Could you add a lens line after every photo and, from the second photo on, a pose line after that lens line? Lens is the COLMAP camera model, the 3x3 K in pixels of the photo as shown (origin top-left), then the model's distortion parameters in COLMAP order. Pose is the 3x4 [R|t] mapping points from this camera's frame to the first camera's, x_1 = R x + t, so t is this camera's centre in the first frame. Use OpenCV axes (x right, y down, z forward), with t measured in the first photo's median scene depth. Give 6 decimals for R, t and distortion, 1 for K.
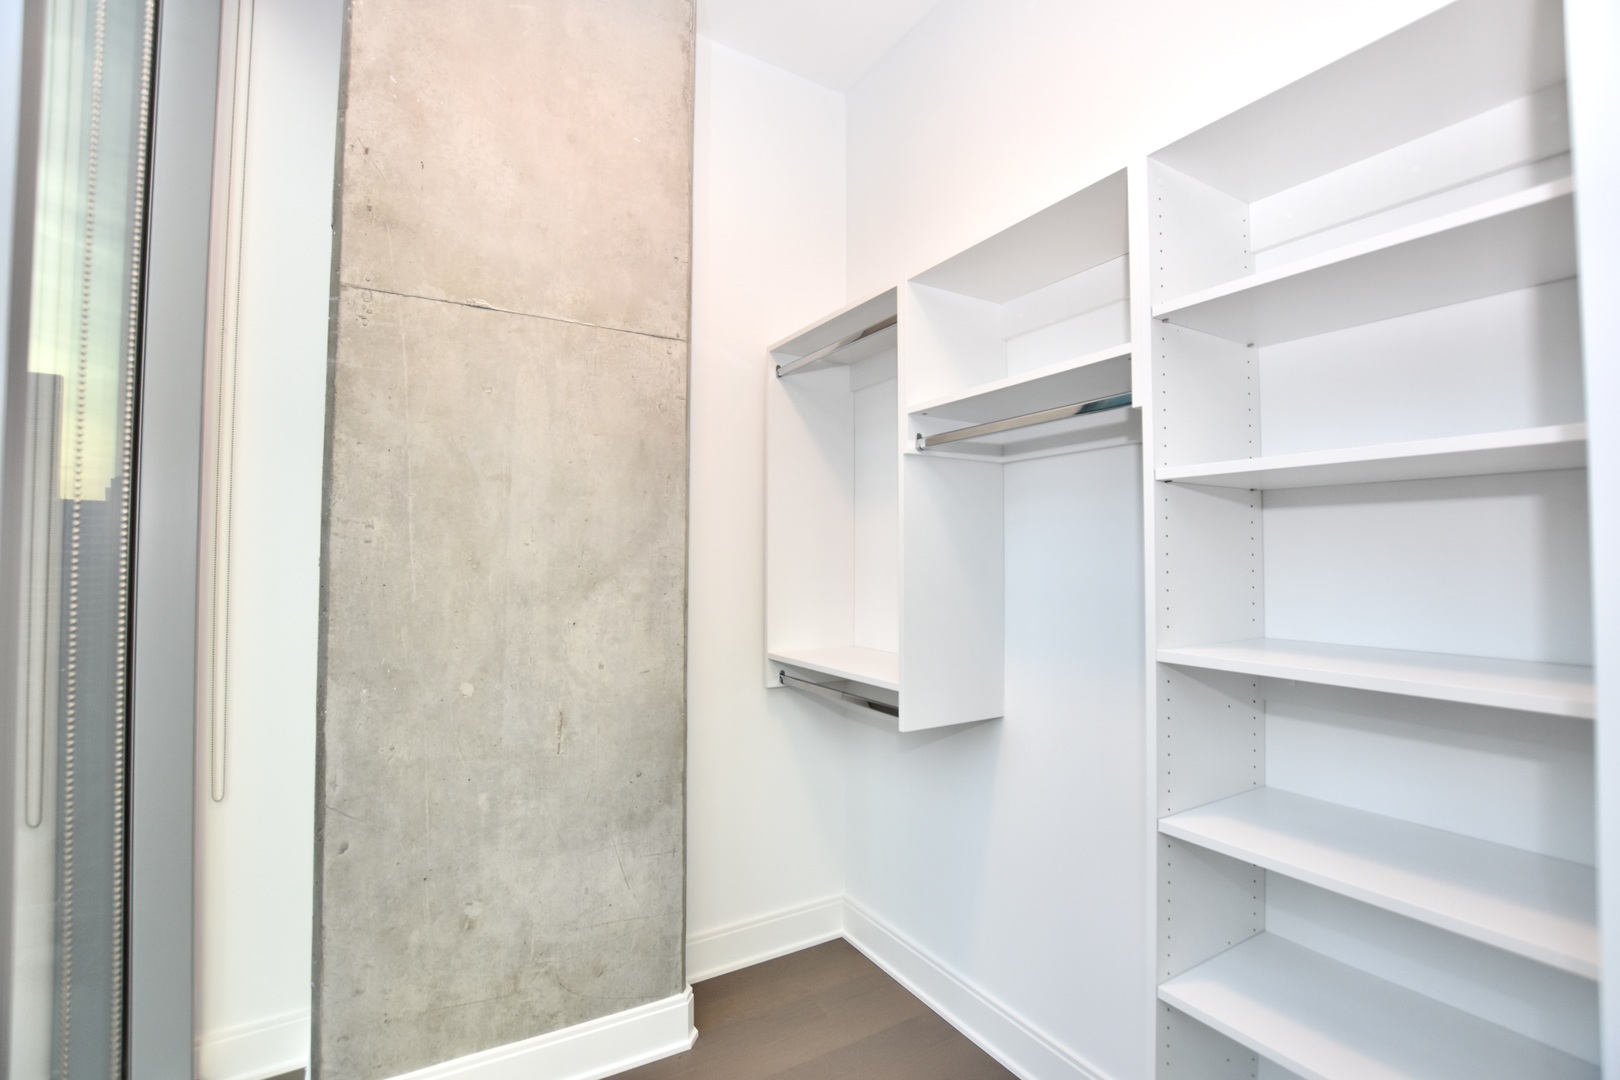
lens RADIAL K [[724.6, 0, 804.8], [0, 724.6, 547.6], [0, 0, 1]] dist [-0.032817, 0.004826]
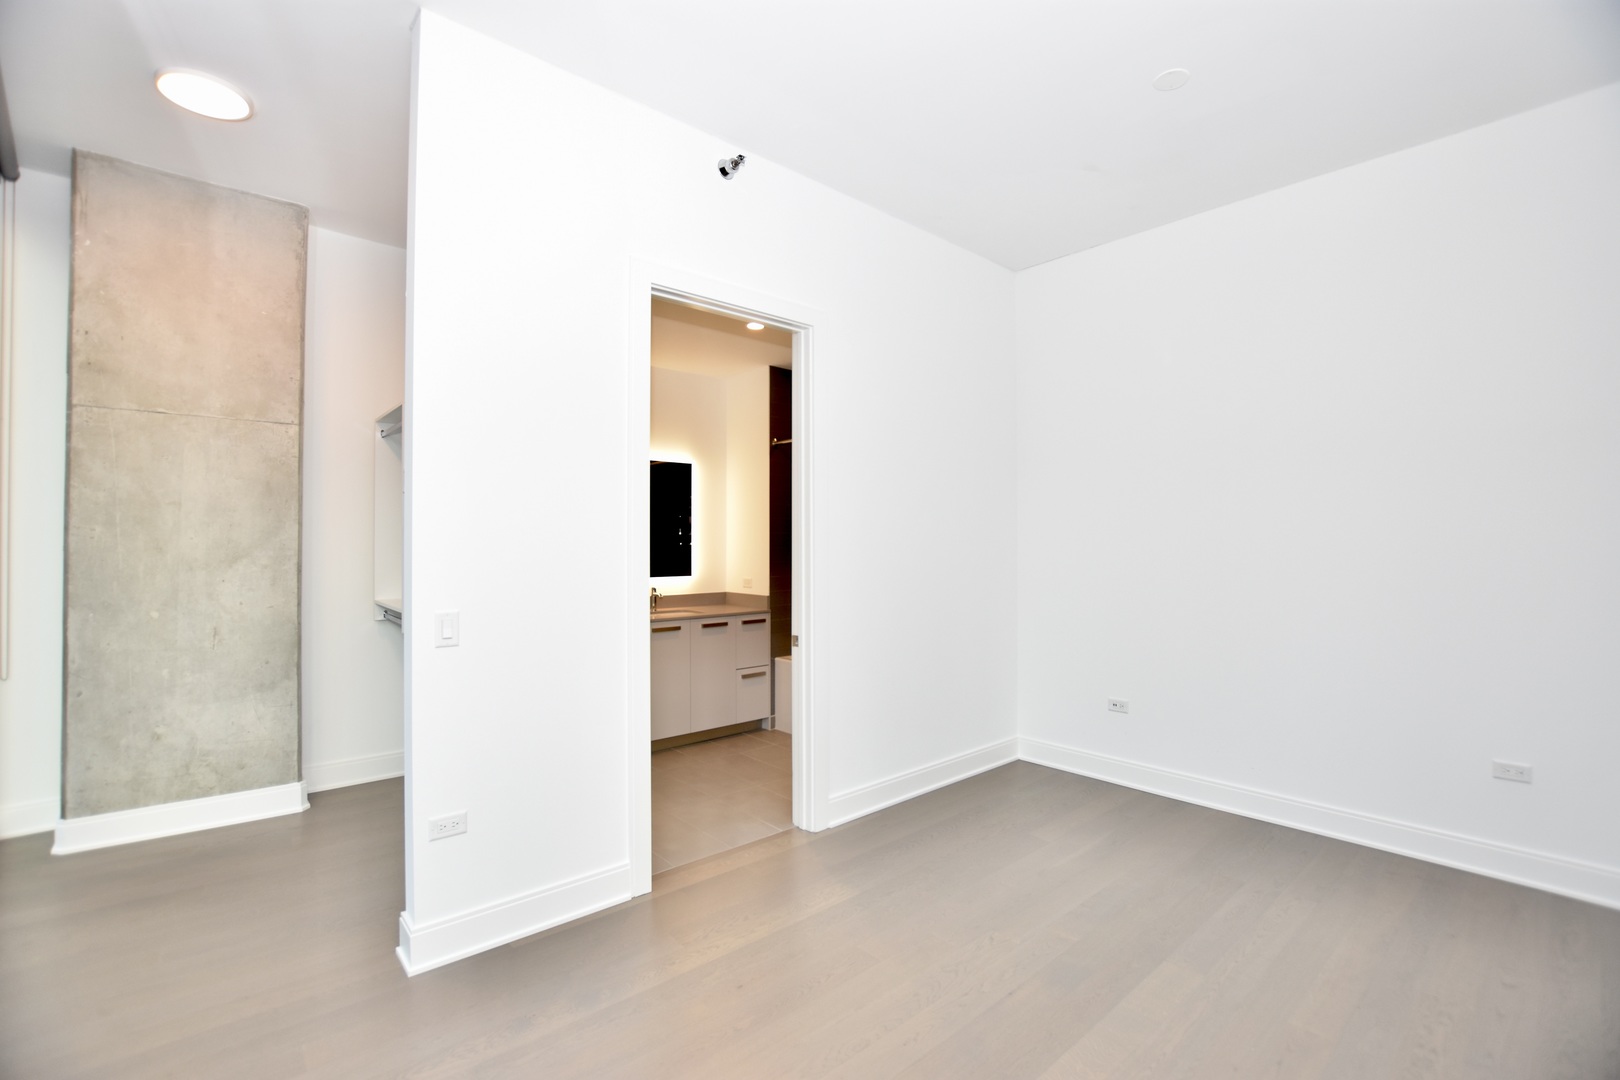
lens RADIAL K [[724.6, 0, 817.0], [0, 724.6, 545.0], [0, 0, 1]] dist [-0.032817, 0.004826]
pose [[0.981890, -0.003302, 0.189426, 0.897878], [-0.000908, 0.999755, 0.022130, -0.031088], [-0.189452, -0.021902, 0.981646, -1.165444]]
